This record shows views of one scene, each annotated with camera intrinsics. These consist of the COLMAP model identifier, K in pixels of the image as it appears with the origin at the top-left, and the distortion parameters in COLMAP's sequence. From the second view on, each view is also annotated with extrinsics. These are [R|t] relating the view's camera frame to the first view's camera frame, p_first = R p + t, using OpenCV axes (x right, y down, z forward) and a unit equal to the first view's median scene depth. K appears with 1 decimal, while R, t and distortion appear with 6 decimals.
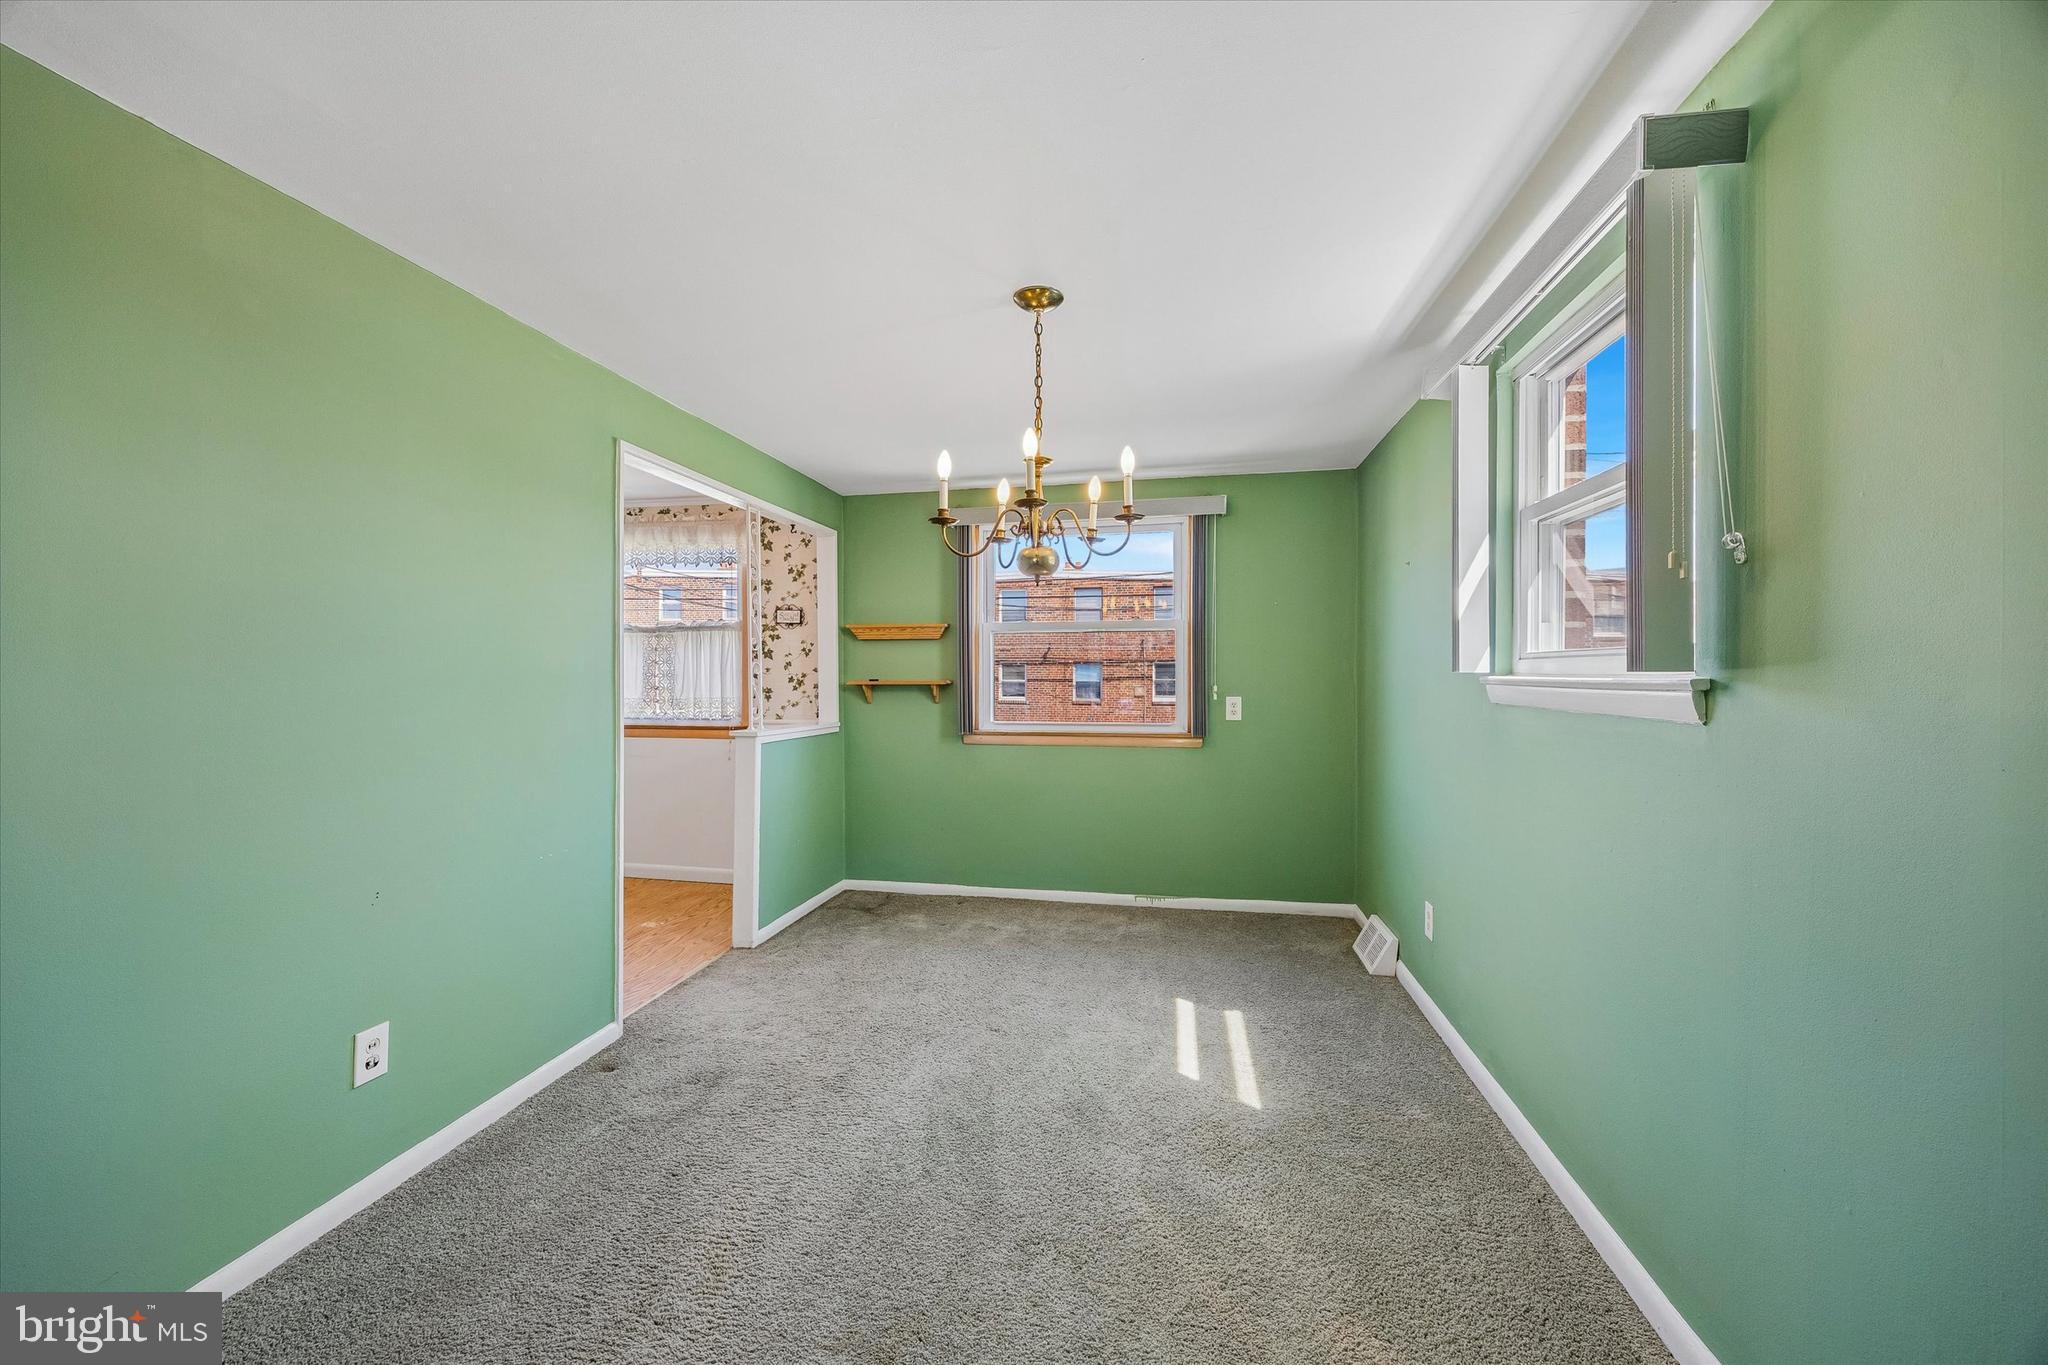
lens RADIAL K [[788.7, 0, 1022.3], [0, 788.7, 674.9], [0, 0, 1]] dist [0.001914, 0.000250]
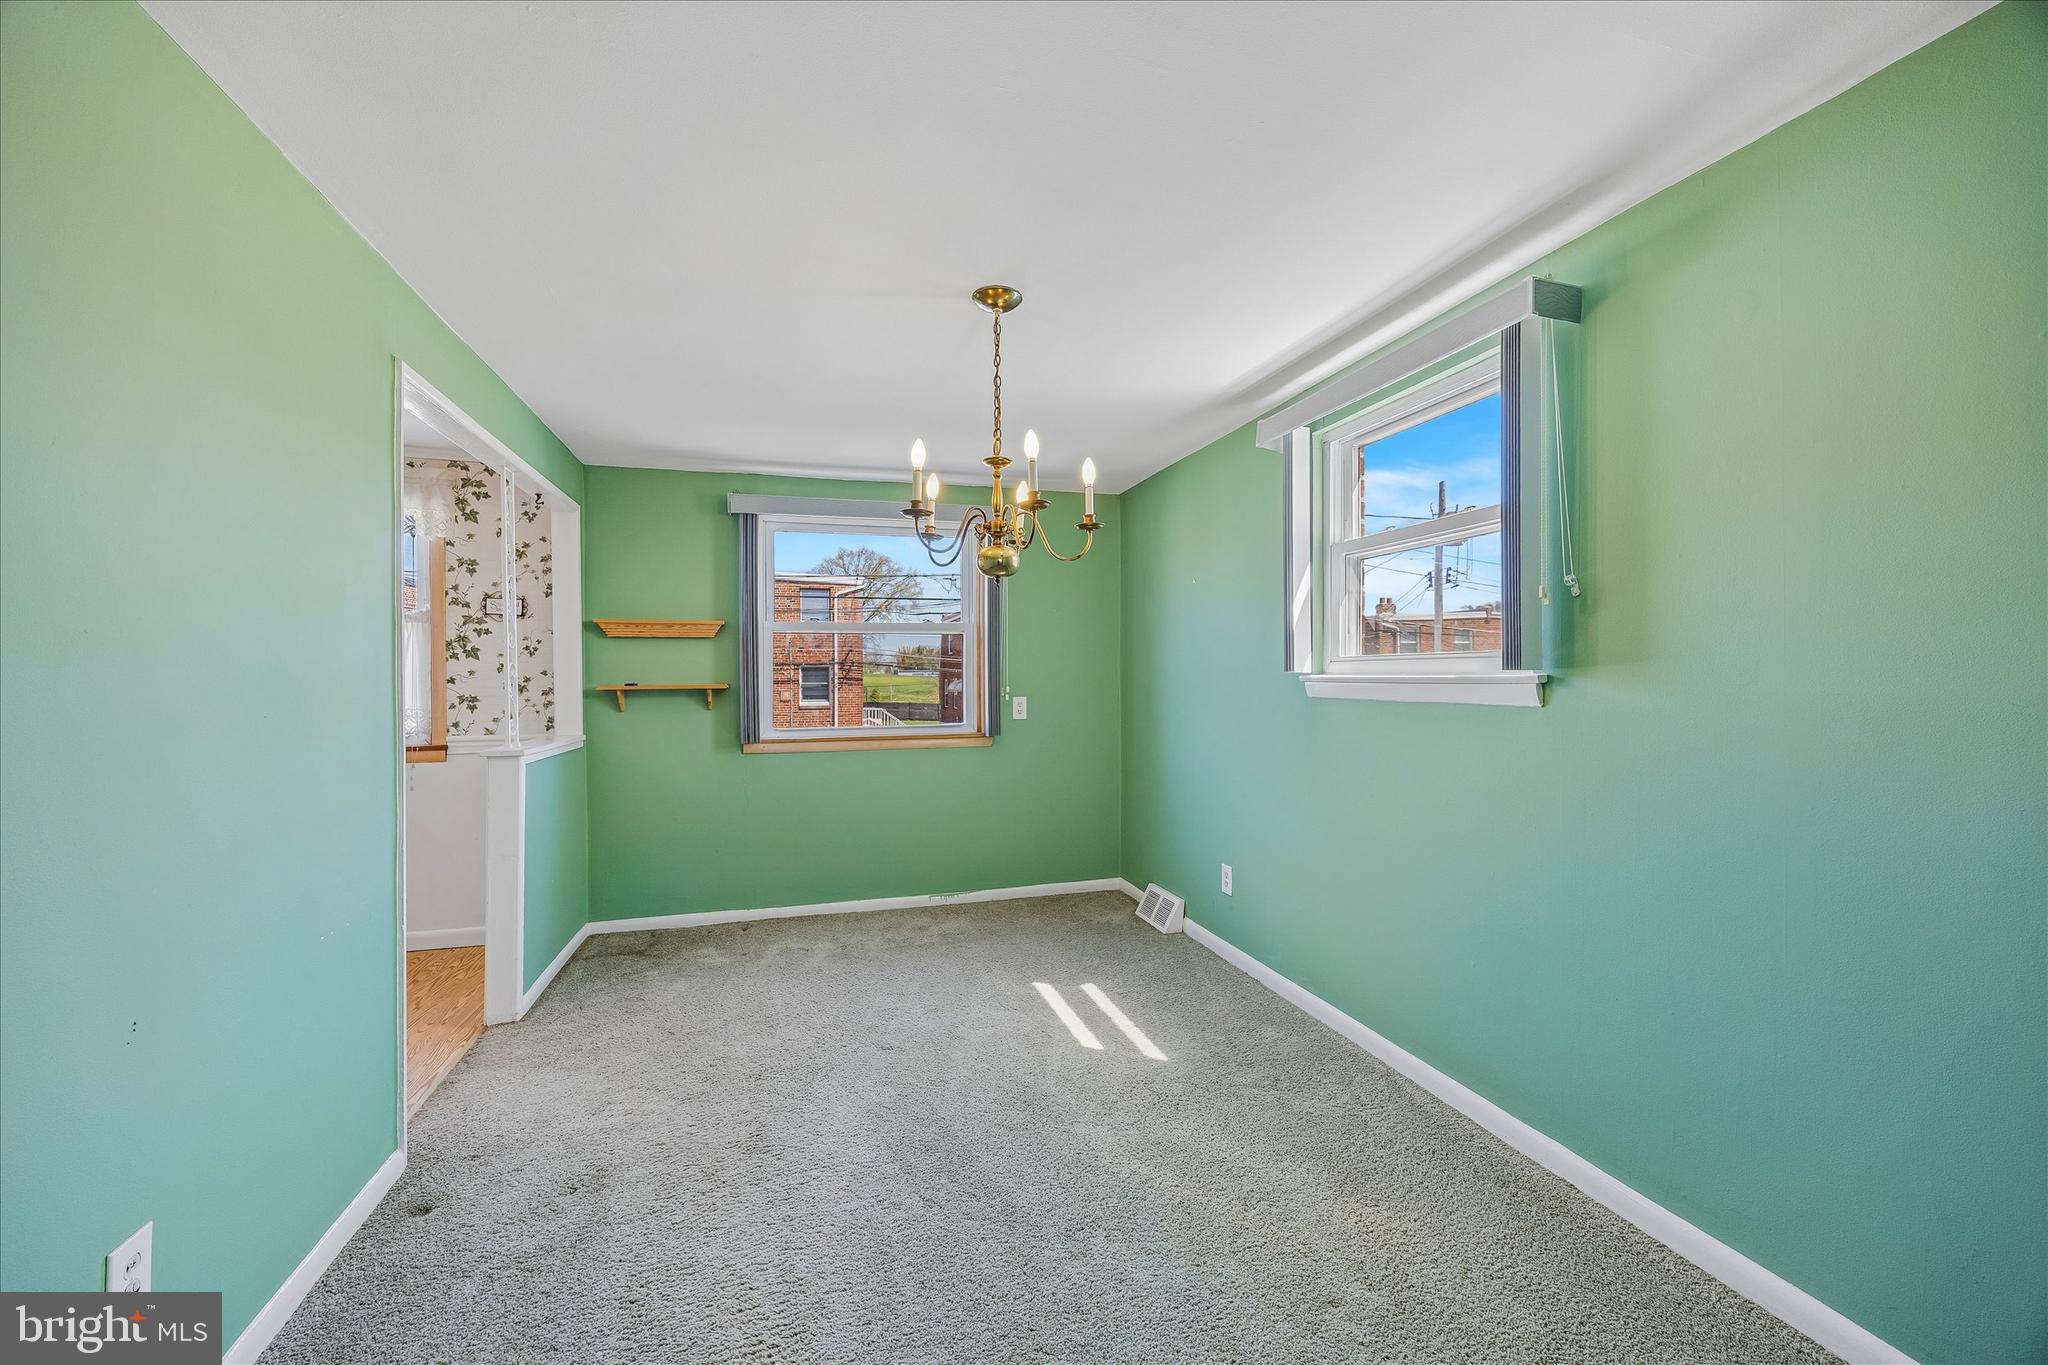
lens RADIAL K [[785.8, 0, 1016.8], [0, 785.8, 679.8], [0, 0, 1]] dist [0.001731, 0.000191]
pose [[0.890448, -0.005900, 0.455047, -0.253453], [0.005308, 0.999983, 0.002579, 0.001863], [-0.455054, 0.000119, 0.890464, 0.063072]]
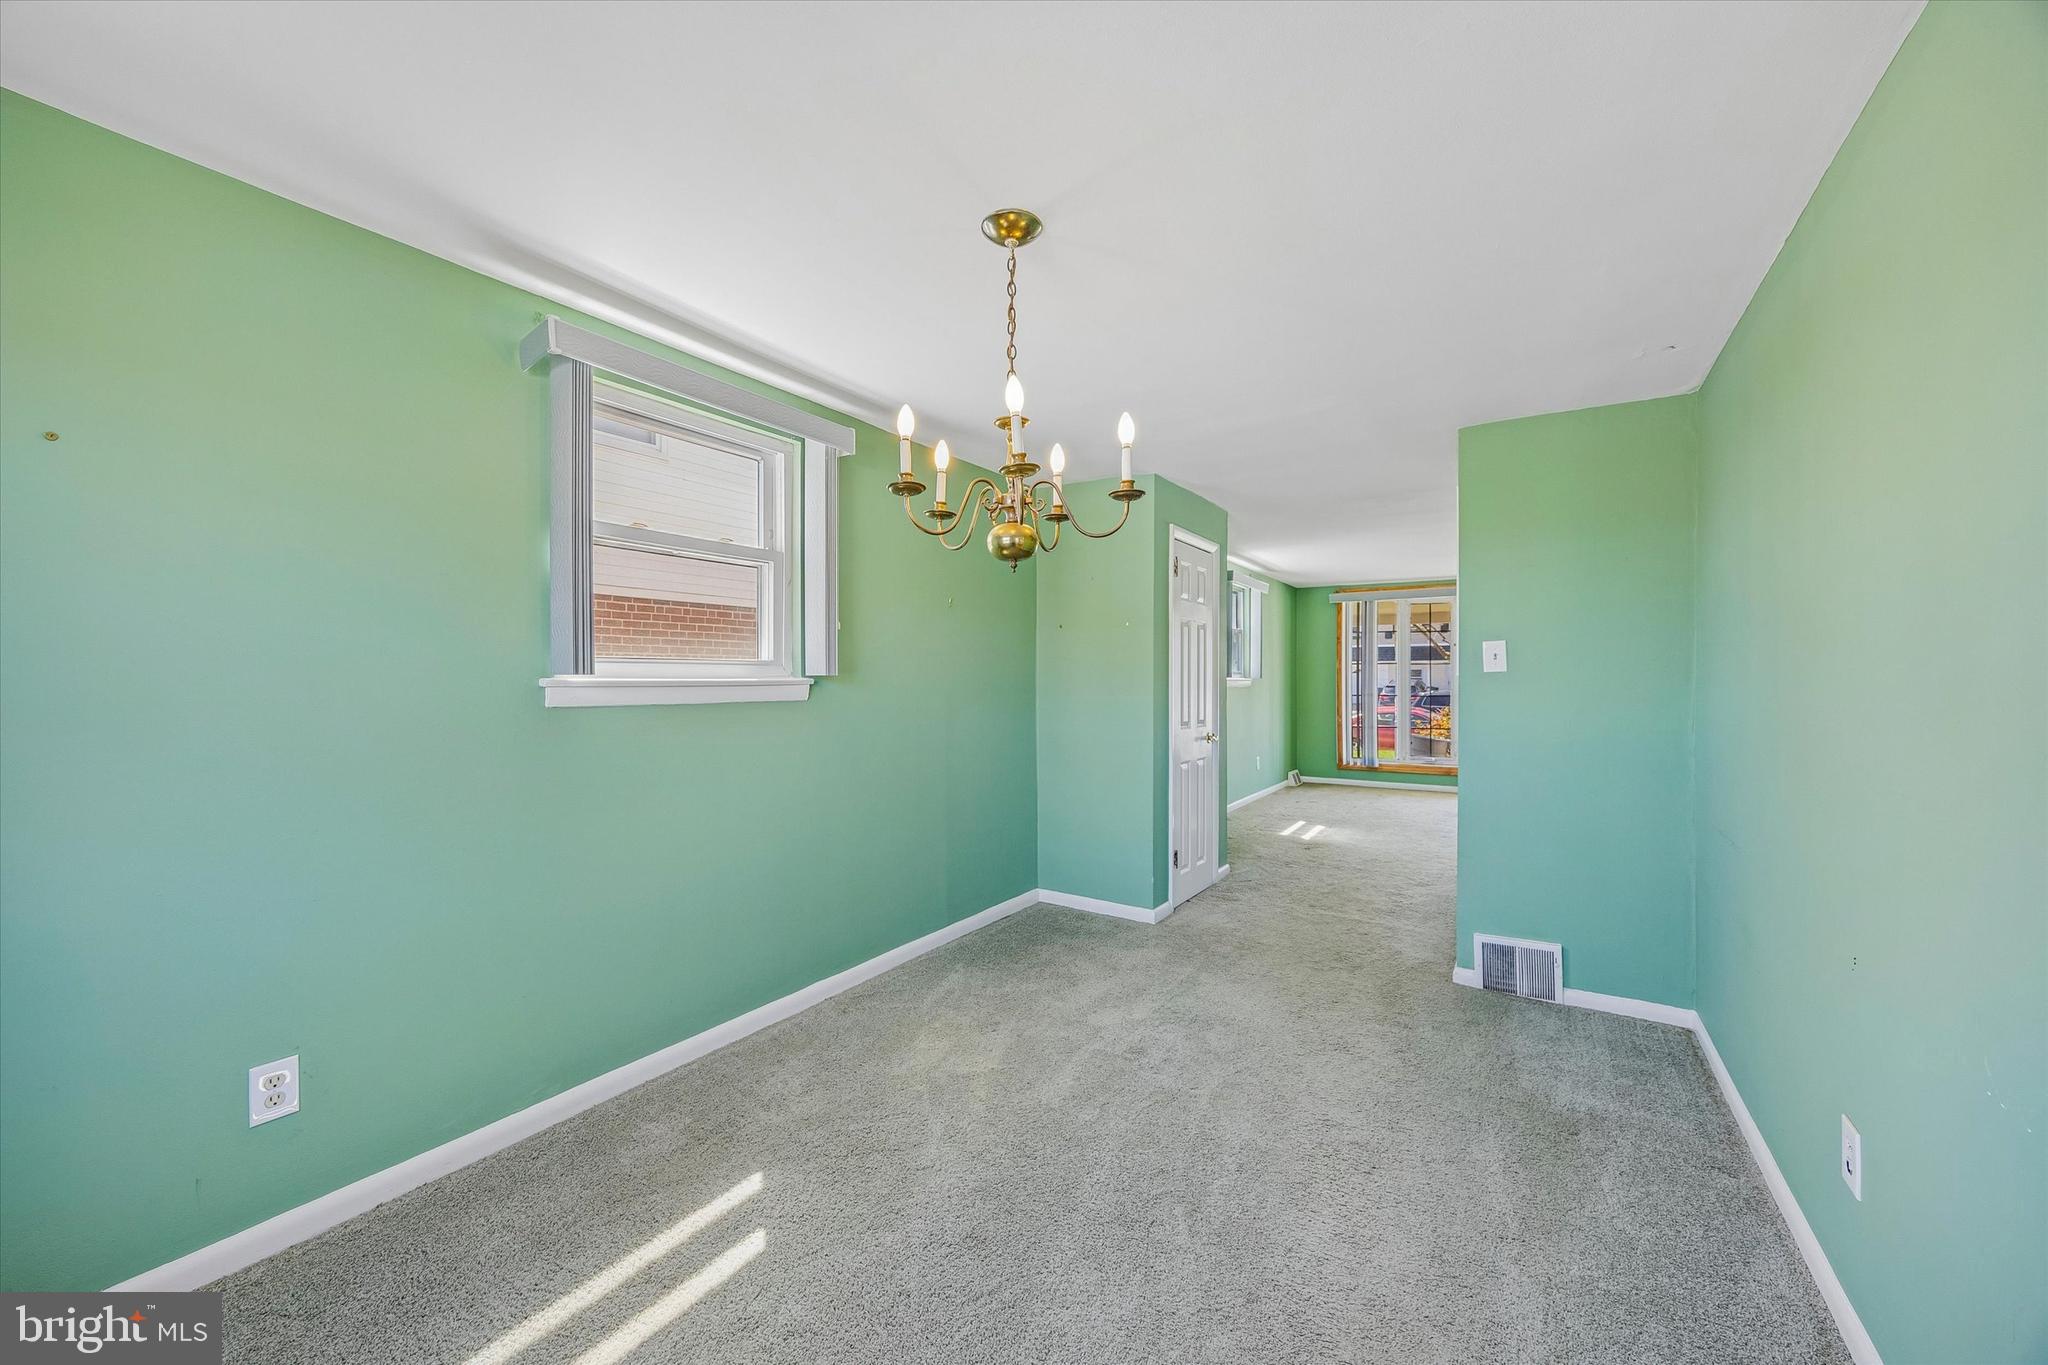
lens RADIAL K [[785.8, 0, 1016.8], [0, 785.8, 679.8], [0, 0, 1]] dist [0.001731, 0.000191]
pose [[-0.928352, -0.004955, 0.371668, -0.180746], [-0.004524, 0.999988, 0.002031, 0.000396], [-0.371674, 0.000204, -0.928363, 1.084584]]
